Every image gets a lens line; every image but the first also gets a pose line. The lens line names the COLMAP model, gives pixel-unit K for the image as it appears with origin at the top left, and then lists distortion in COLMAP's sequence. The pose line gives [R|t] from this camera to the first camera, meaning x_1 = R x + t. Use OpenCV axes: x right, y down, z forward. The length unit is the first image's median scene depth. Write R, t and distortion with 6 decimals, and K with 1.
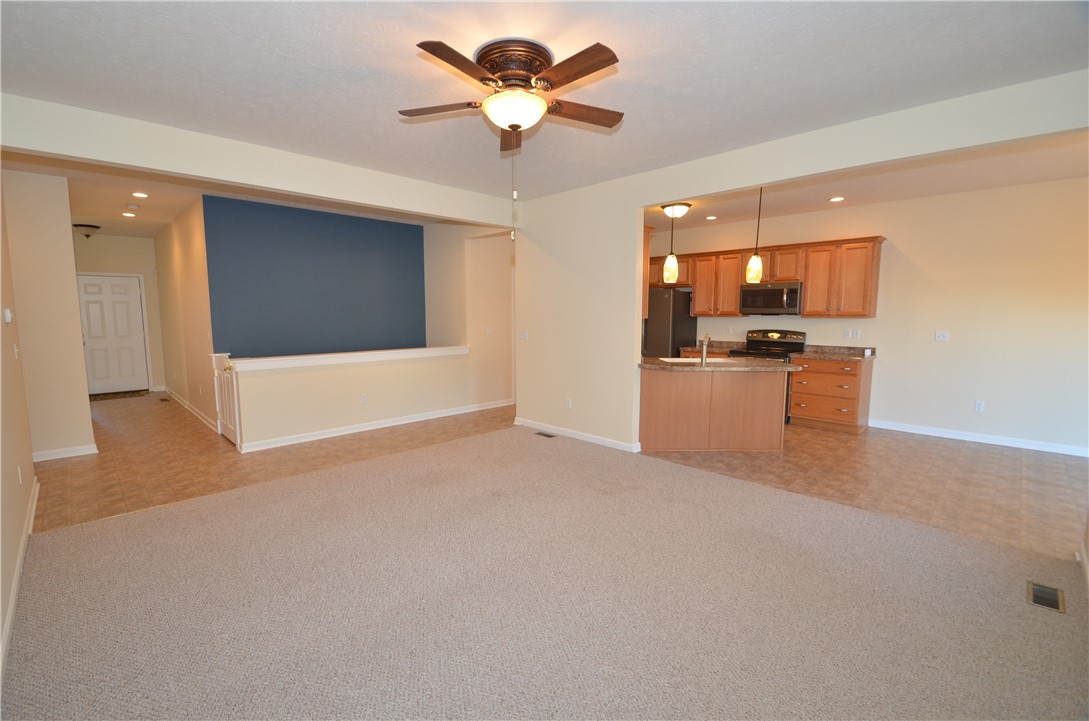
lens RADIAL K [[478.7, 0, 531.3], [0, 478.7, 363.8], [0, 0, 1]] dist [0.001665, -0.000893]
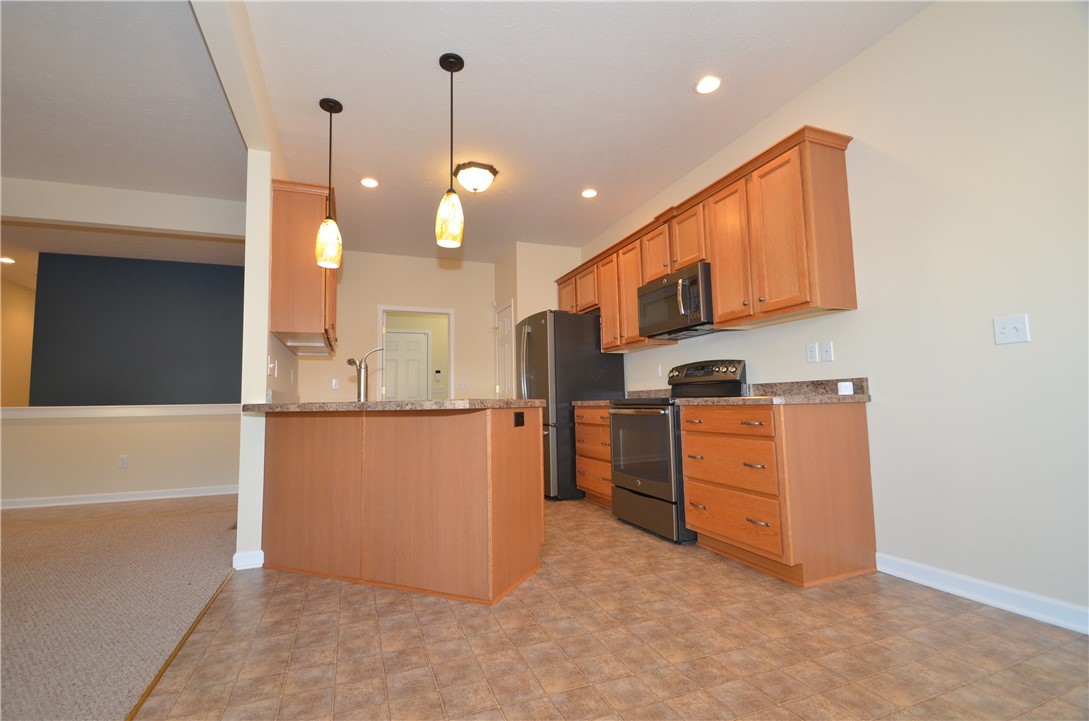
lens RADIAL K [[478.7, 0, 531.3], [0, 478.7, 363.8], [0, 0, 1]] dist [0.001665, -0.000893]
pose [[0.918680, -0.052175, -0.391541, 0.615445], [-0.022204, 0.982849, -0.183069, 0.039737], [0.394377, 0.176875, 0.901766, 0.495082]]
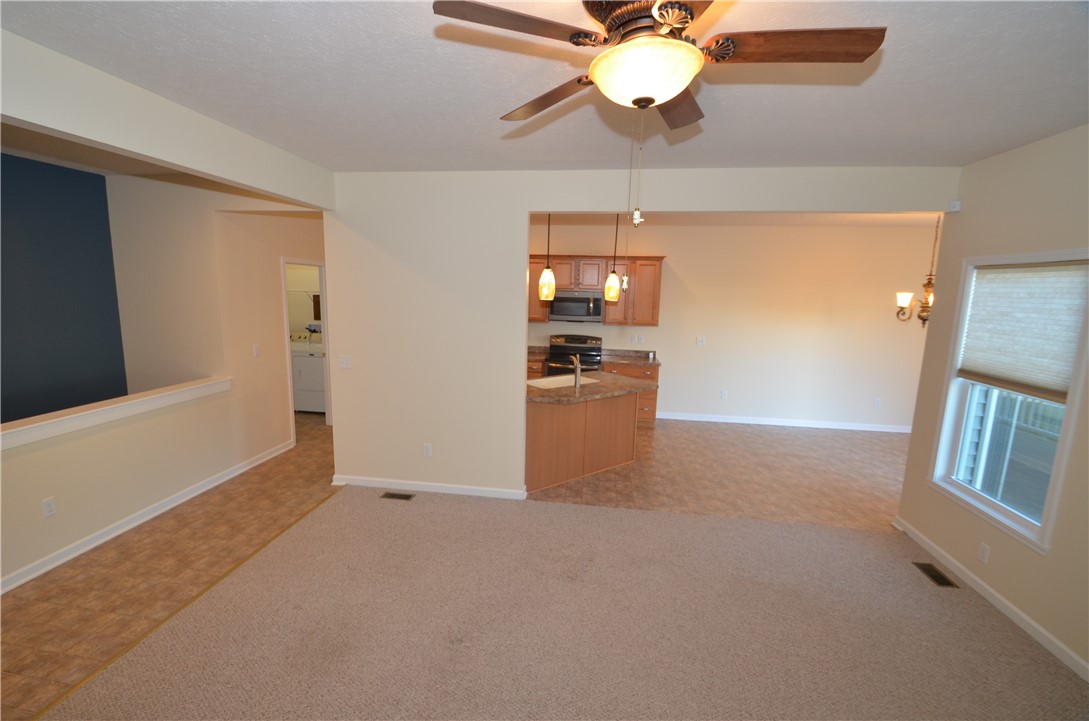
lens RADIAL K [[478.7, 0, 531.3], [0, 478.7, 363.8], [0, 0, 1]] dist [0.001665, -0.000893]
pose [[0.789509, -0.076190, 0.608991, -0.233040], [0.042037, 0.996647, 0.070192, -0.096880], [-0.612297, -0.029817, 0.790065, 0.265686]]
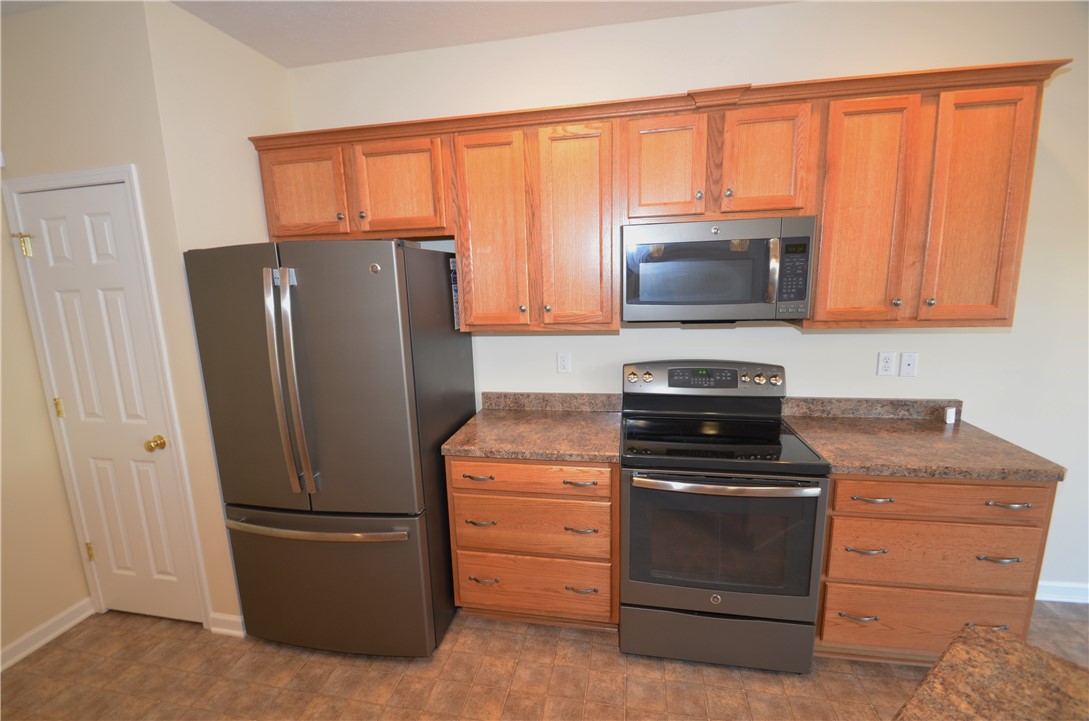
lens RADIAL K [[490.7, 0, 538.8], [0, 490.7, 368.0], [0, 0, 1]] dist [-0.016952, -0.000966]
pose [[0.823166, -0.132066, 0.552229, 0.243928], [0.095736, 0.990932, 0.094275, -0.125768], [-0.559672, -0.024736, 0.828345, 0.875744]]
